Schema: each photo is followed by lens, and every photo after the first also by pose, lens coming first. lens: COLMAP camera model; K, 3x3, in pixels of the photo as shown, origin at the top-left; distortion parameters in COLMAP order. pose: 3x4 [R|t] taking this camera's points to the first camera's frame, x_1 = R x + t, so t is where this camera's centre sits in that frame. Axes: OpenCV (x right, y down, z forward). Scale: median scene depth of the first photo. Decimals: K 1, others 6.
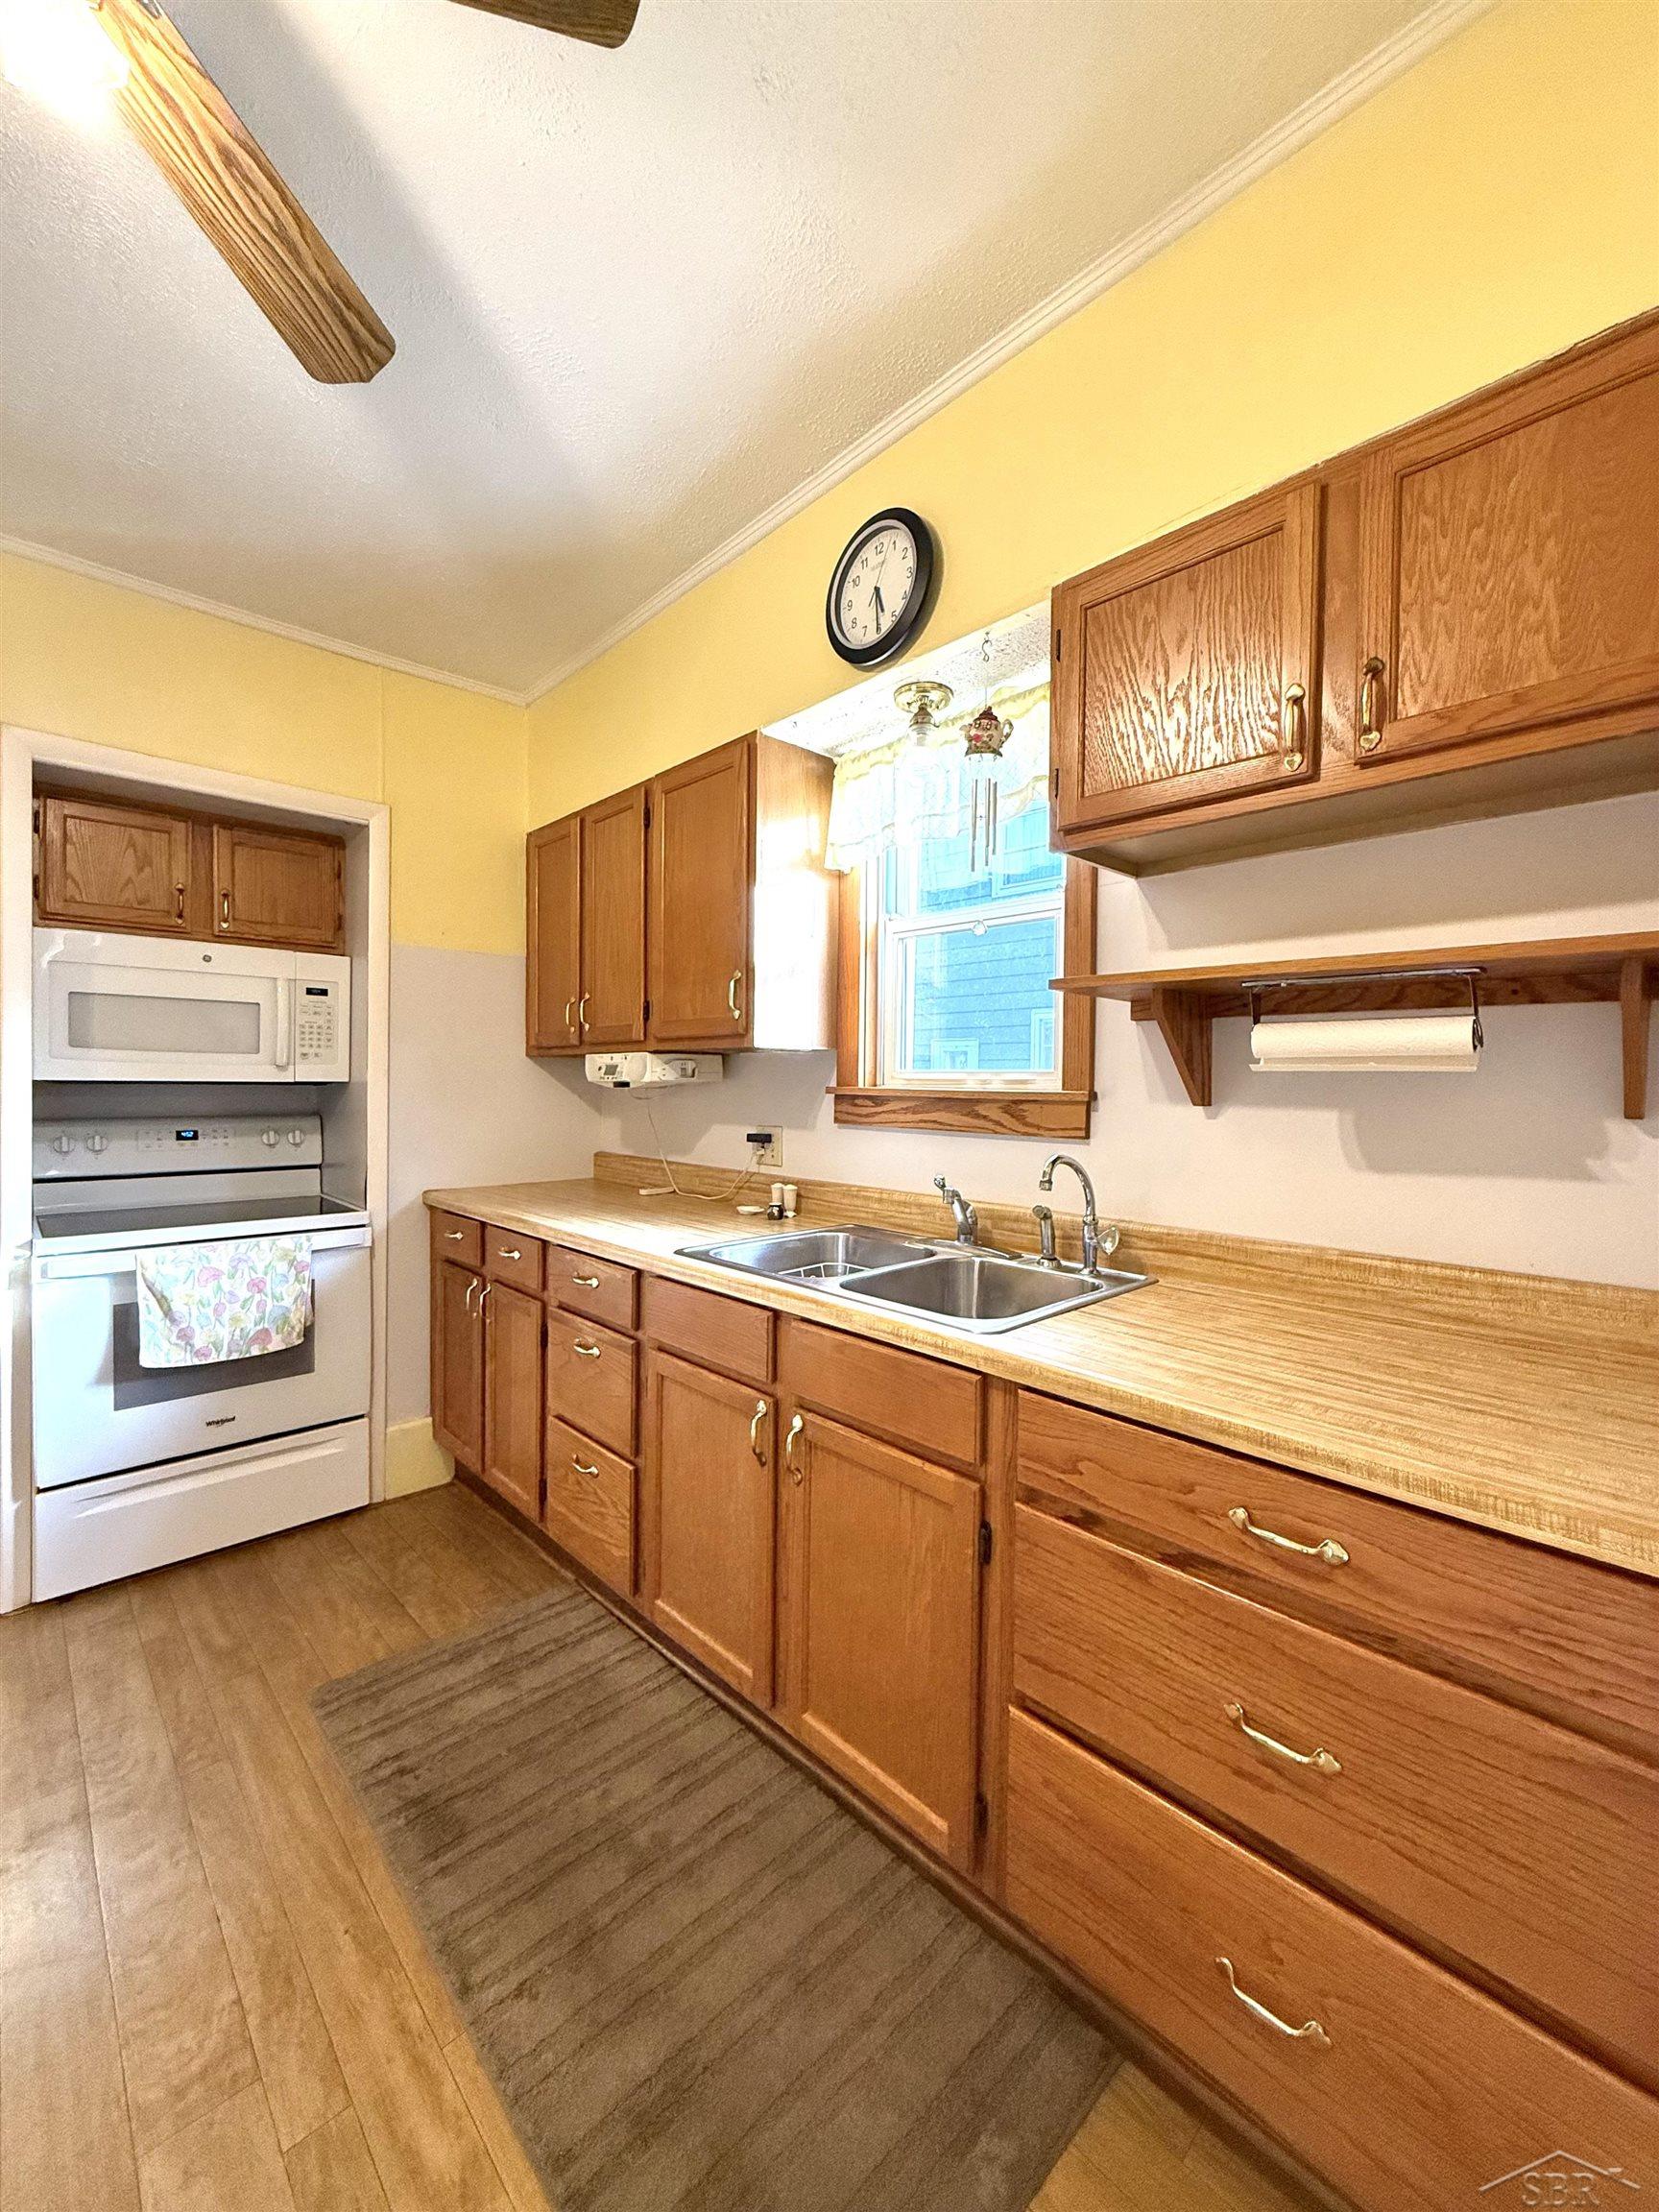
lens RADIAL K [[885.0, 0, 828.0], [0, 885.0, 1100.4], [0, 0, 1]] dist [0.000717, 0.000115]
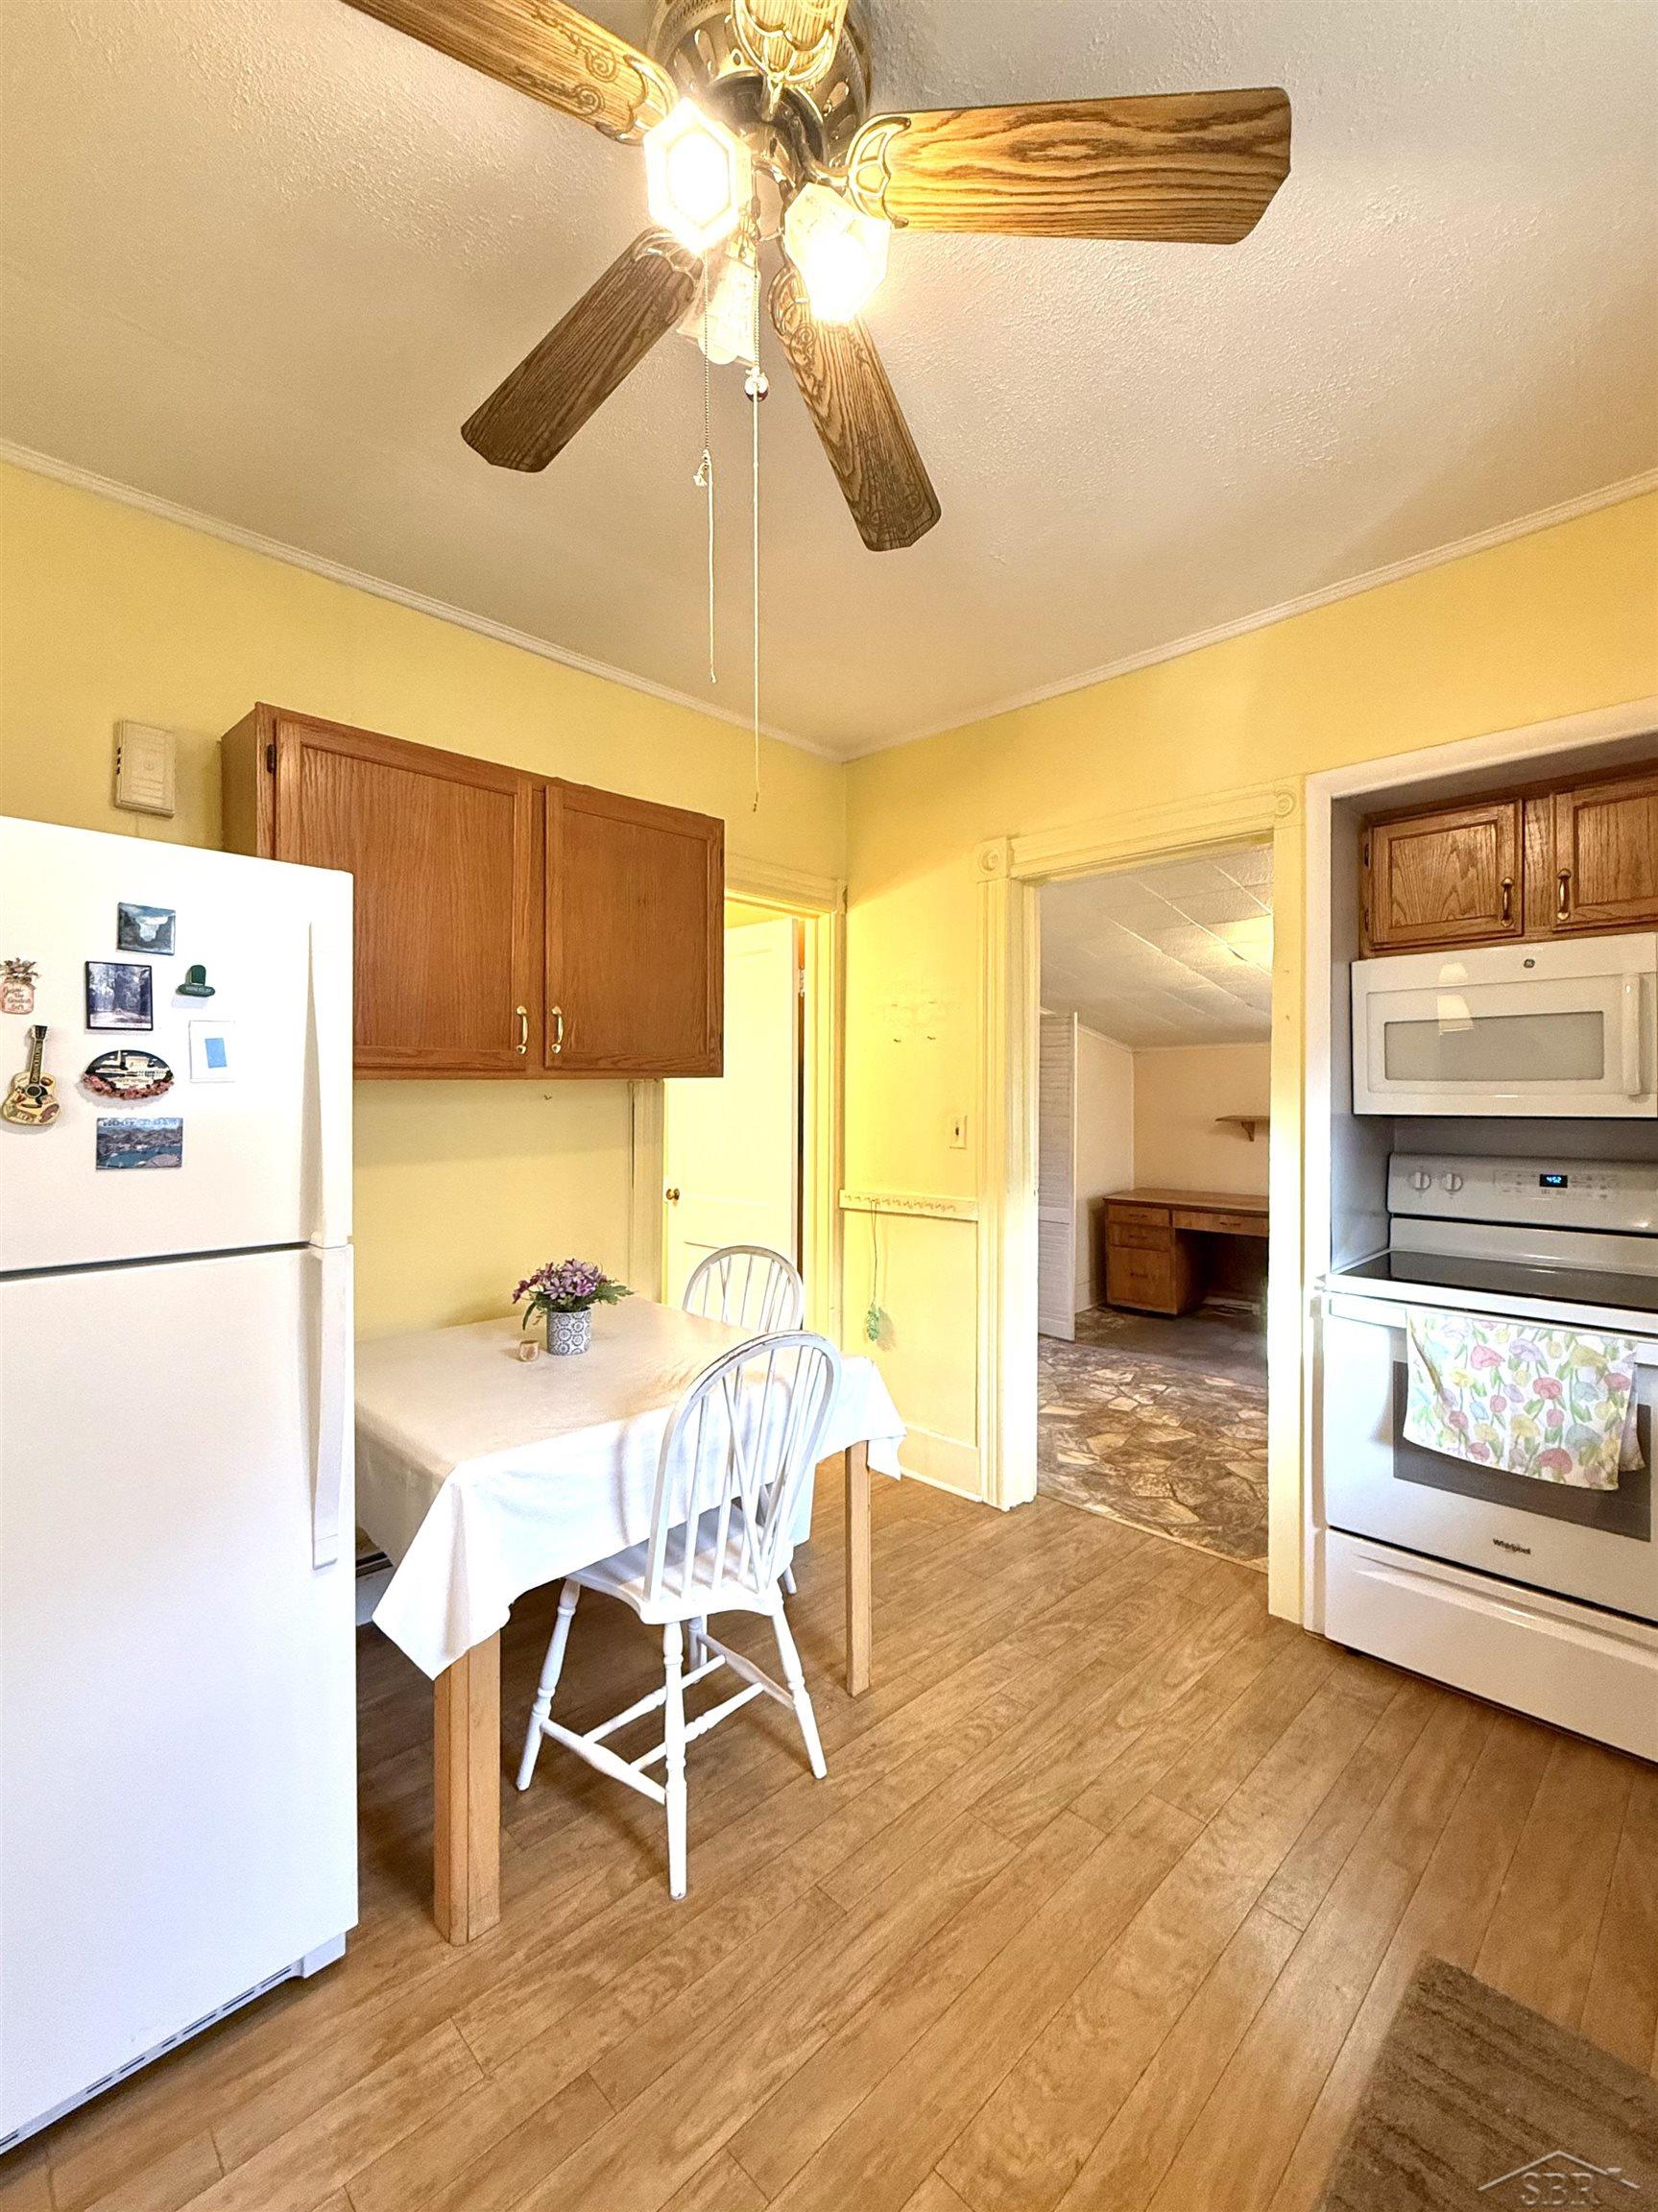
lens RADIAL K [[937.7, 0, 827.7], [0, 937.7, 1097.0], [0, 0, 1]] dist [-0.002630, -0.000450]
pose [[0.020811, -0.009651, -0.999737, 0.145316], [-0.017984, 0.999788, -0.010026, -0.020433], [0.999622, 0.018188, 0.020633, 0.379127]]
